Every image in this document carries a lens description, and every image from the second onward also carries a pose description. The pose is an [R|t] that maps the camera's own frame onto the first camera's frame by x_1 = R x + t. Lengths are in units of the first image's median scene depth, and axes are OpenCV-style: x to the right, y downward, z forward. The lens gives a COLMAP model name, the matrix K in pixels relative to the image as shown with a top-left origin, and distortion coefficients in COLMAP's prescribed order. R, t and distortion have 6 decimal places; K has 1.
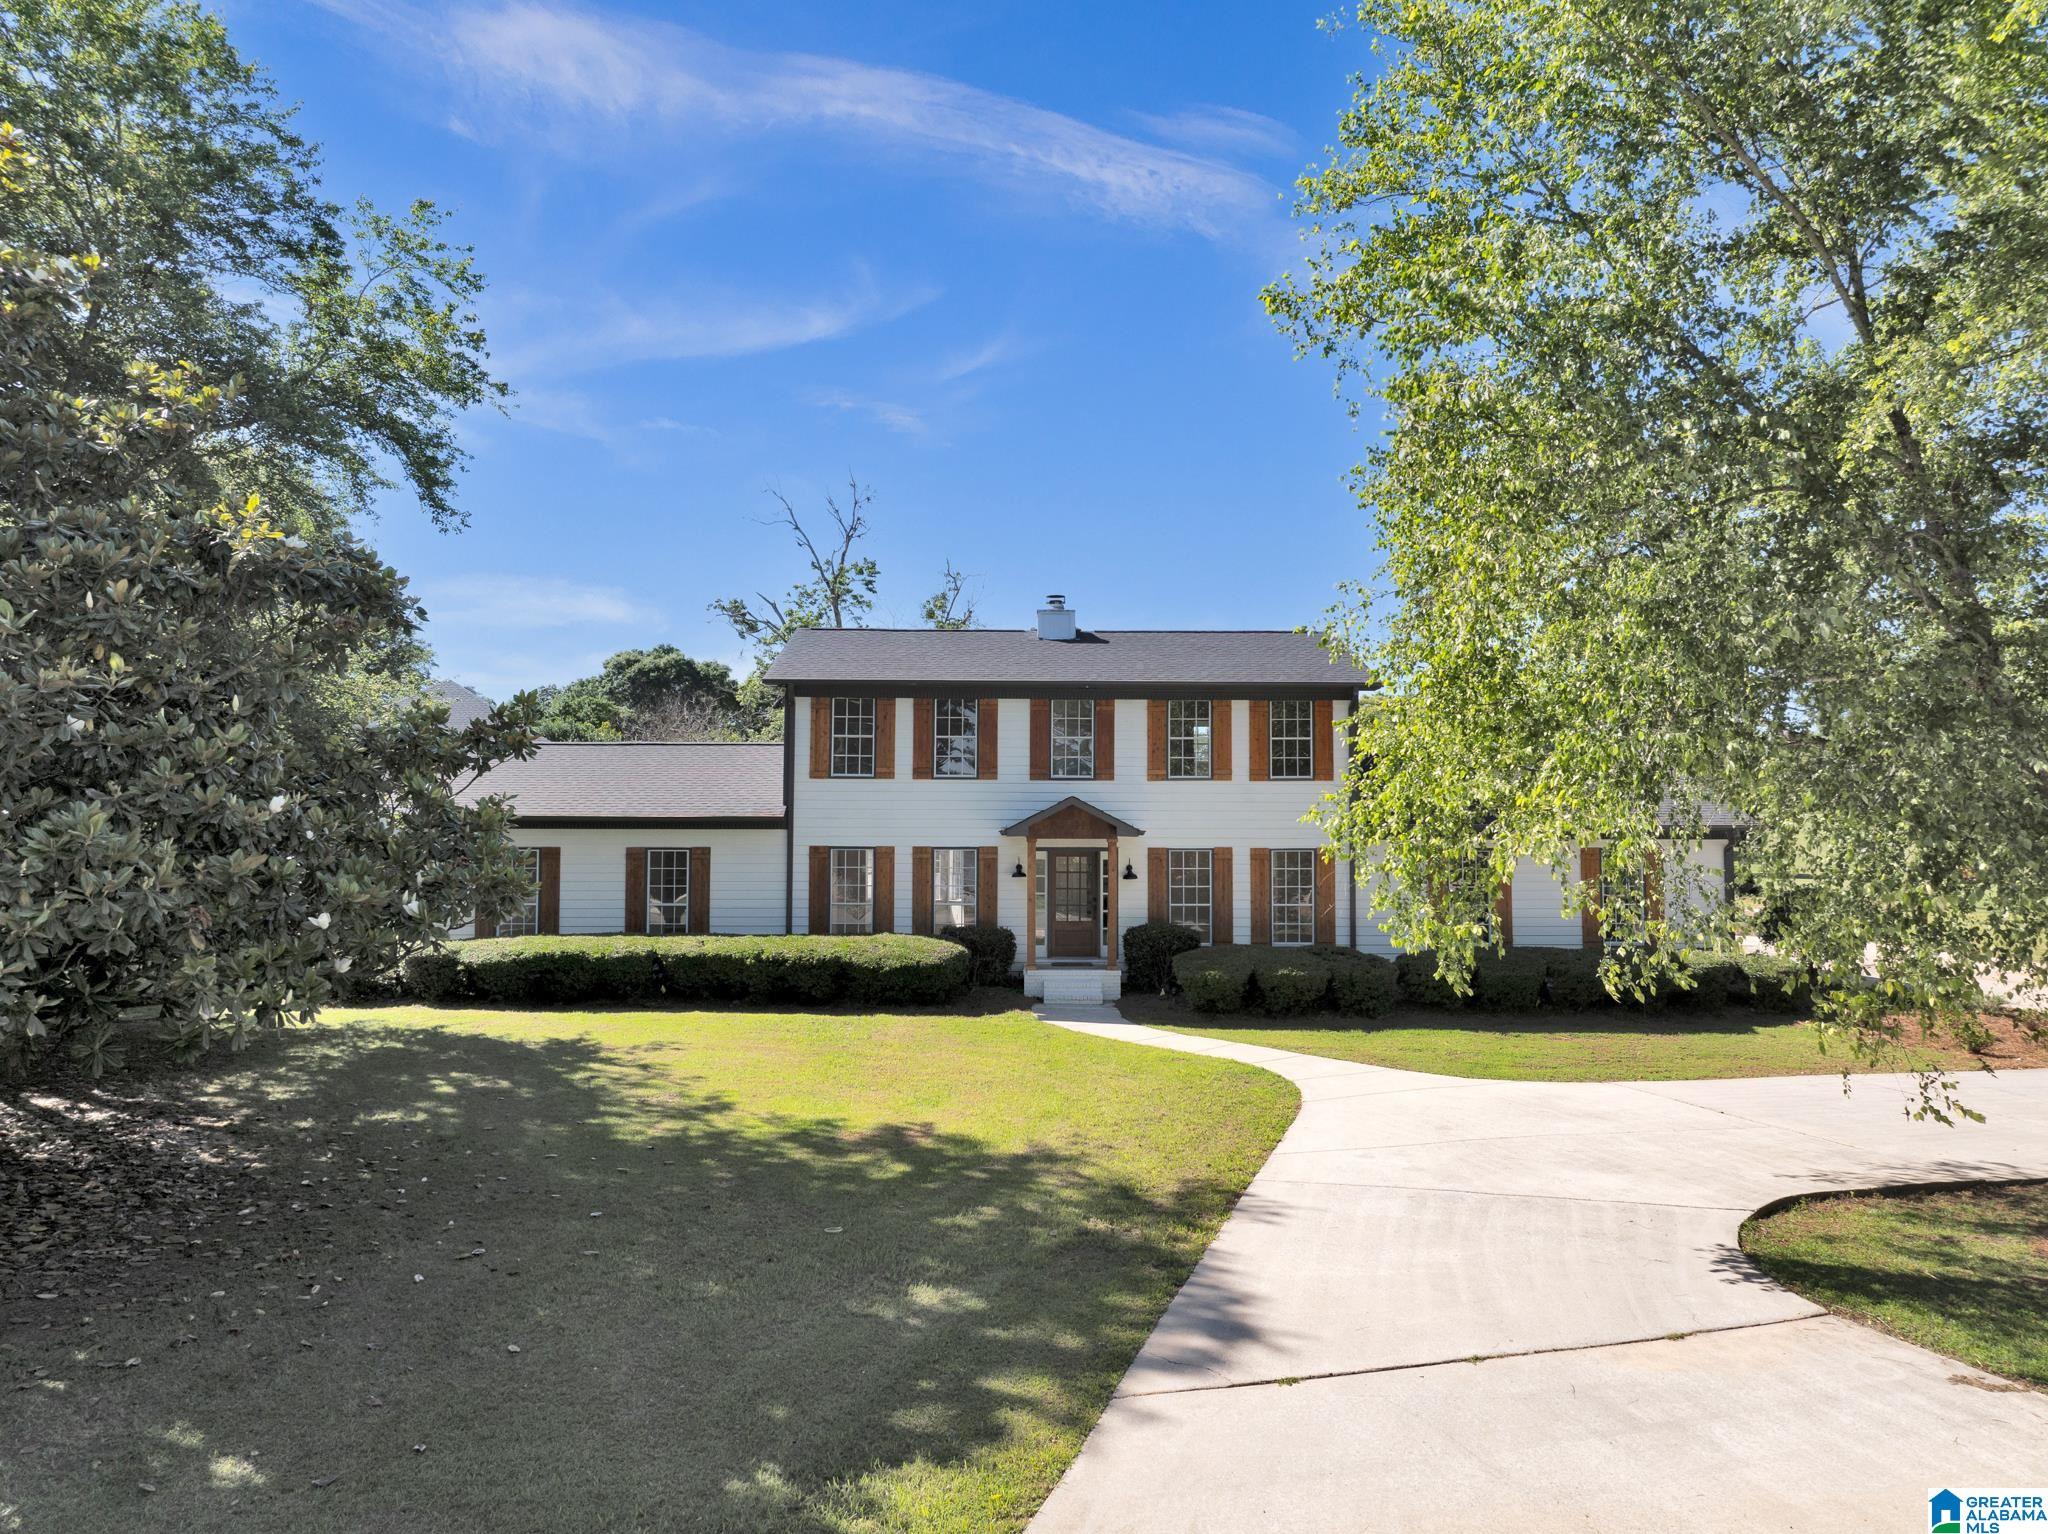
lens RADIAL K [[1430.5, 0, 1024.0], [0, 1430.5, 767.0], [0, 0, 1]] dist [-0.046786, 0.030043]
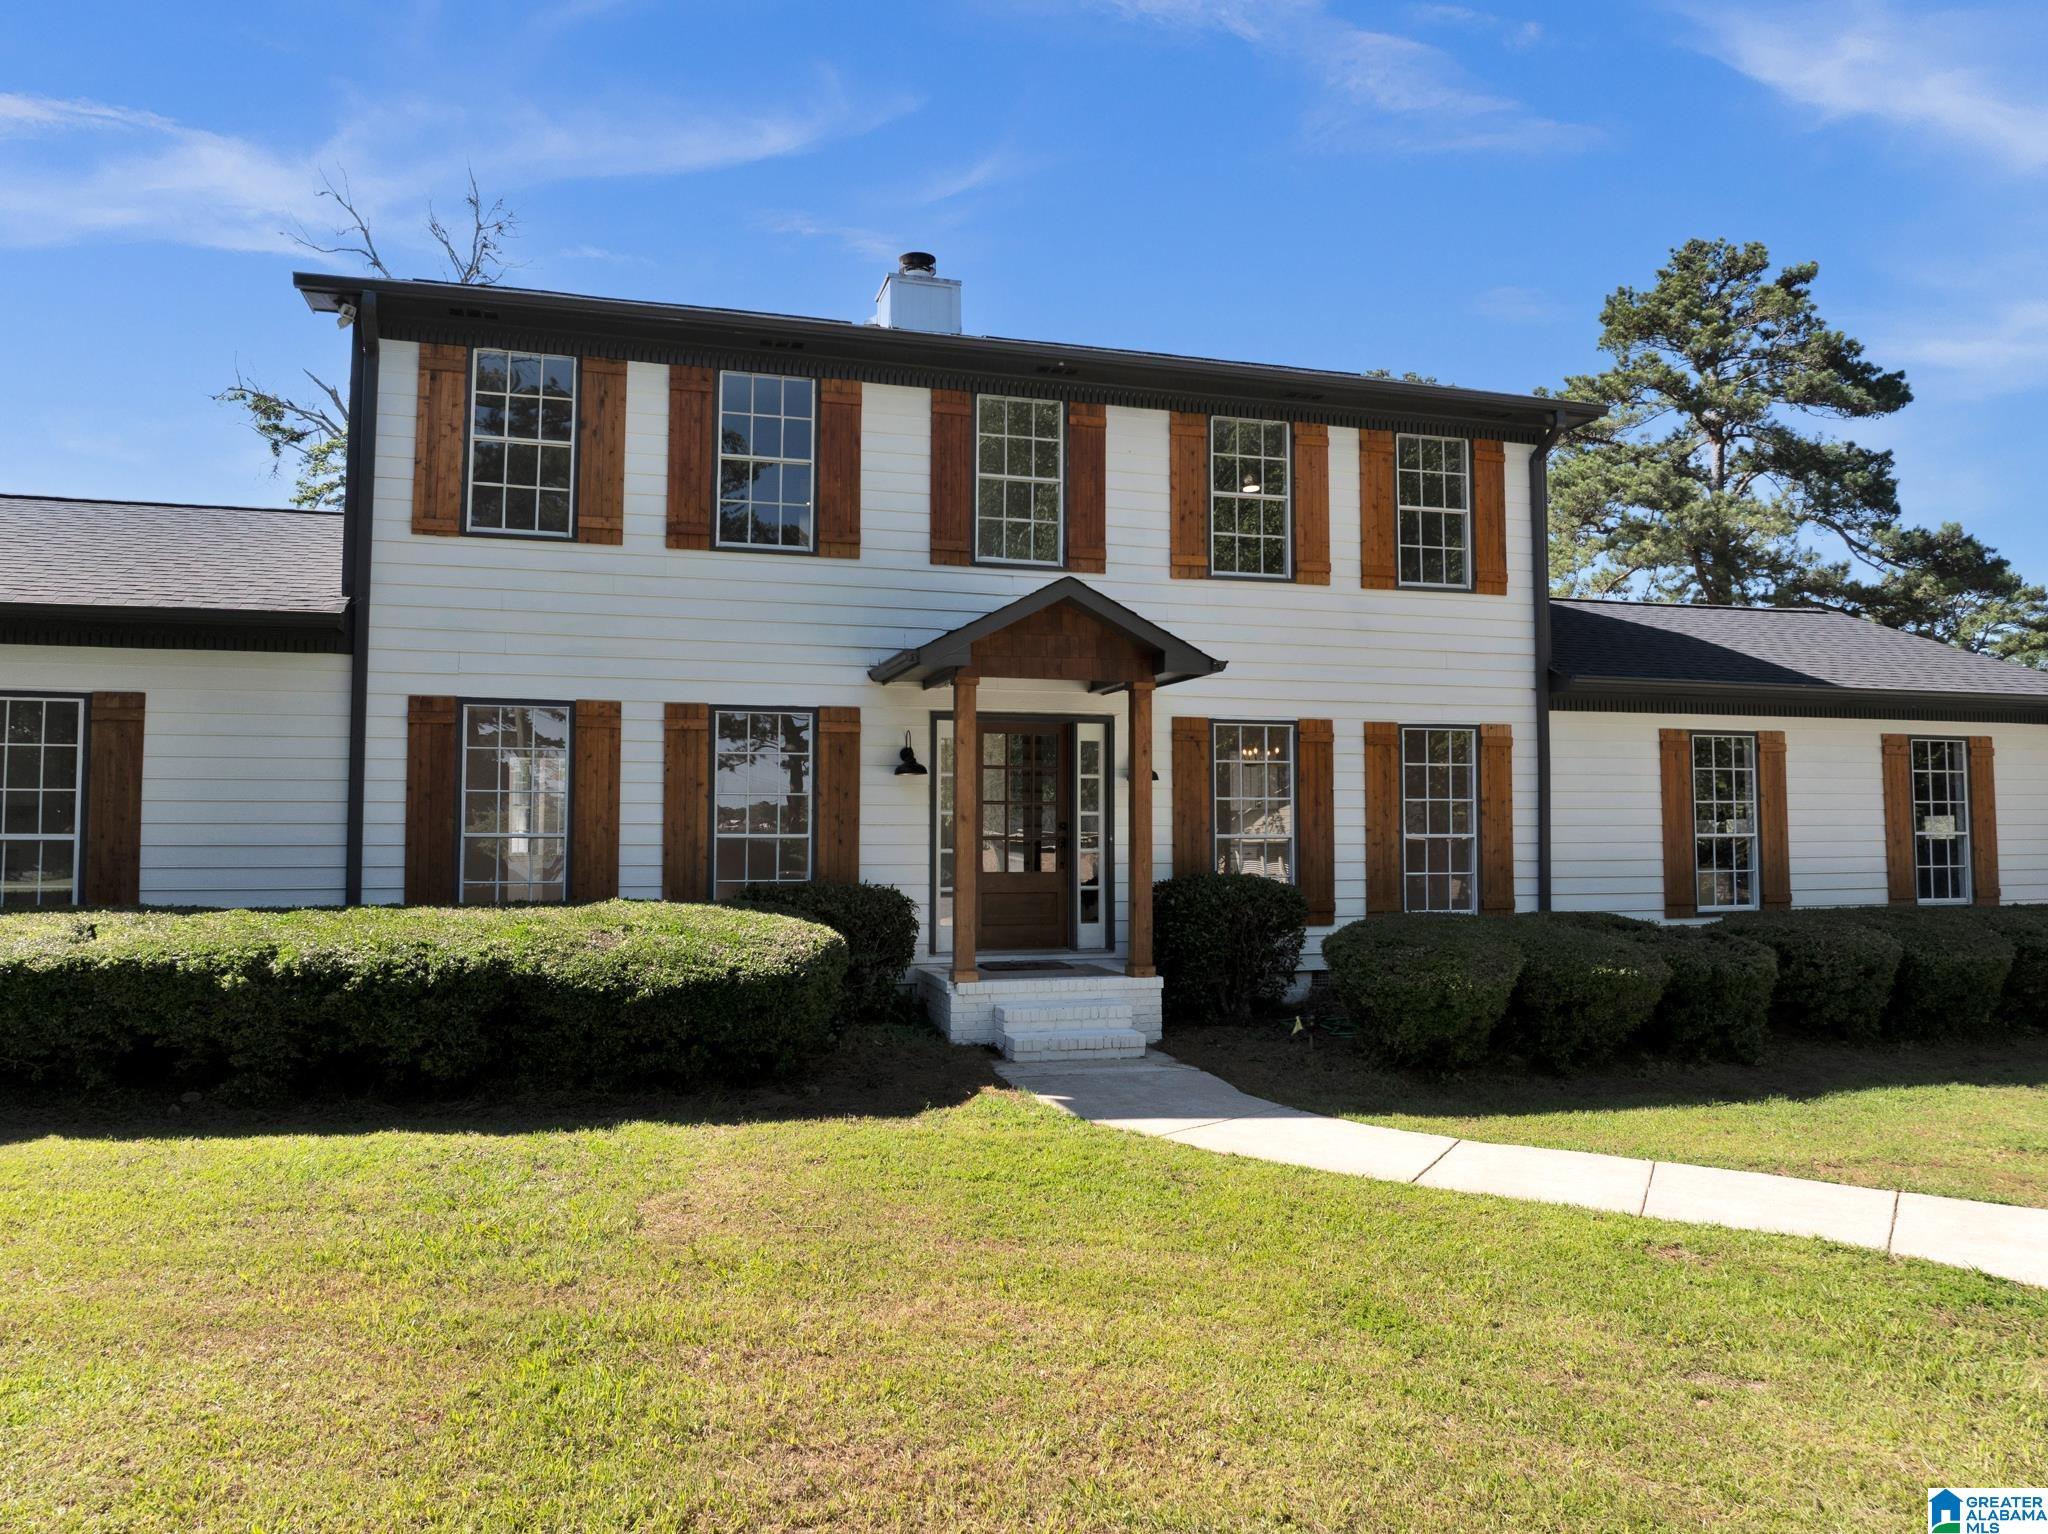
lens RADIAL K [[1430.5, 0, 1024.0], [0, 1430.5, 767.0], [0, 0, 1]] dist [-0.046786, 0.030043]
pose [[0.961136, 0.012270, 0.275803, -0.092162], [-0.012941, 0.999916, 0.000611, 0.073604], [-0.275773, -0.004156, 0.961214, 0.556436]]
